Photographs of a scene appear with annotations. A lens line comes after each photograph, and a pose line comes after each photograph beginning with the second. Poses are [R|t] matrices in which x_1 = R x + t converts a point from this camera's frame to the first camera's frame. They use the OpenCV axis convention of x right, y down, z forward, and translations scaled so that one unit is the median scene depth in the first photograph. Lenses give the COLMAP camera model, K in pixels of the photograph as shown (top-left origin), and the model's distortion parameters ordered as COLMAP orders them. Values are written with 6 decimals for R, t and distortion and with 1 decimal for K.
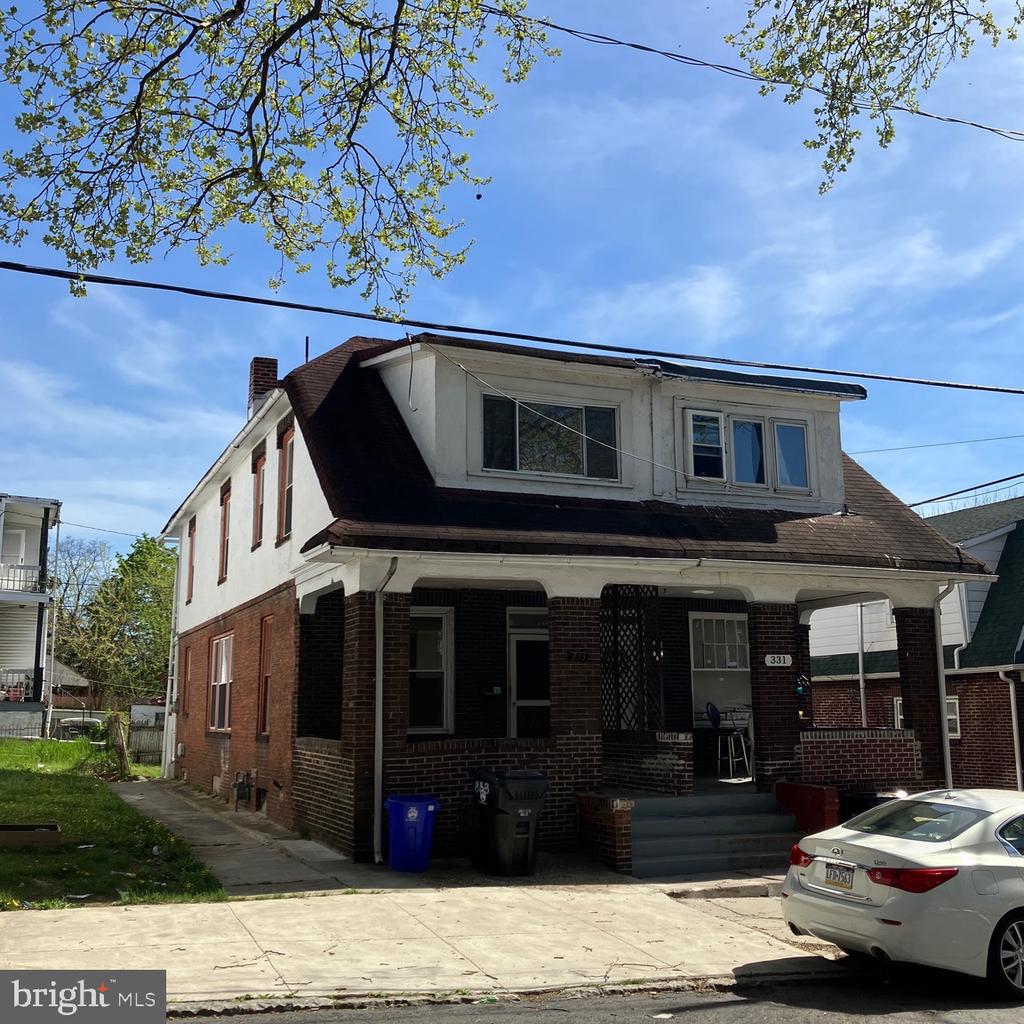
lens RADIAL K [[1140.7, 0, 510.8], [0, 1140.7, 509.9], [0, 0, 1]] dist [0.001442, 0.000000]
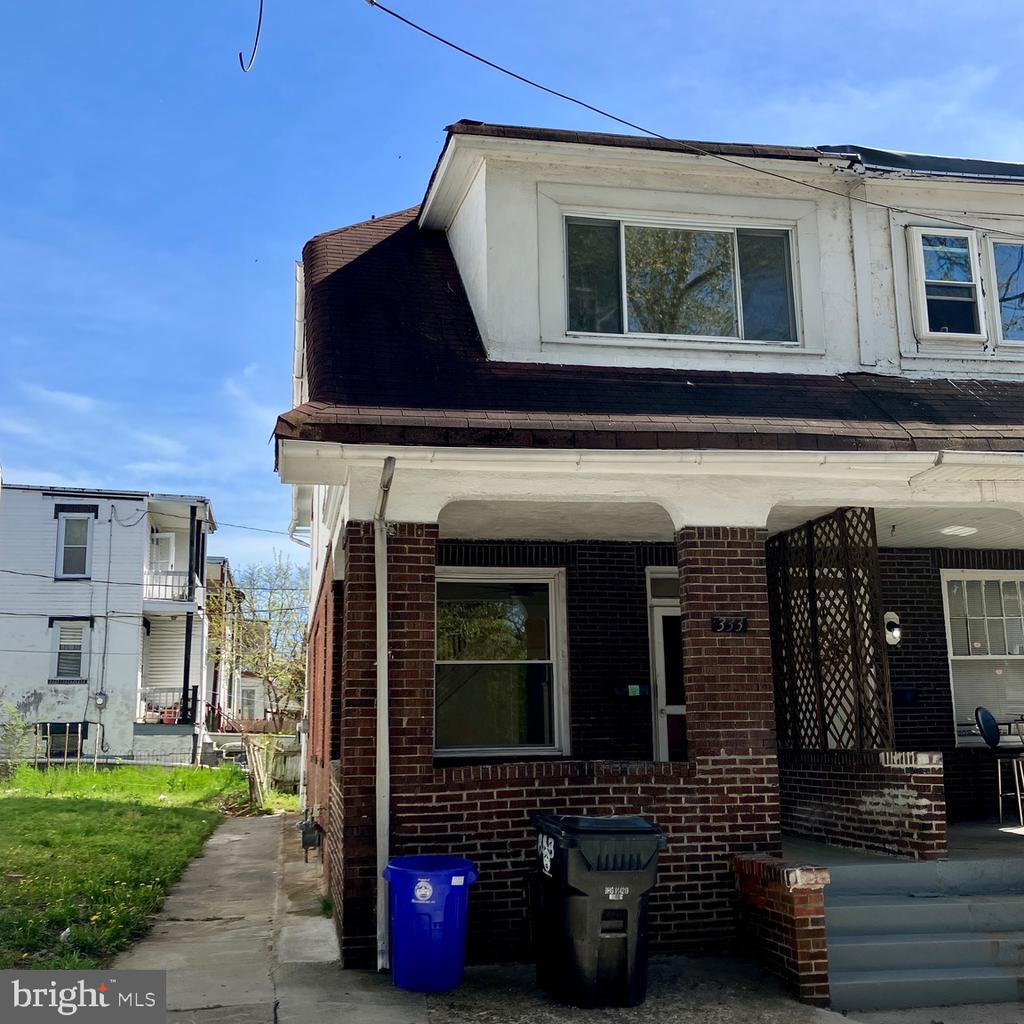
lens RADIAL K [[1140.7, 0, 515.5], [0, 1140.7, 531.5], [0, 0, 1]] dist [0.001442, 0.000000]
pose [[0.972591, -0.045681, -0.227991, 0.085145], [0.044136, 0.998955, -0.011872, 0.079273], [0.228295, 0.001484, 0.973591, 0.379551]]
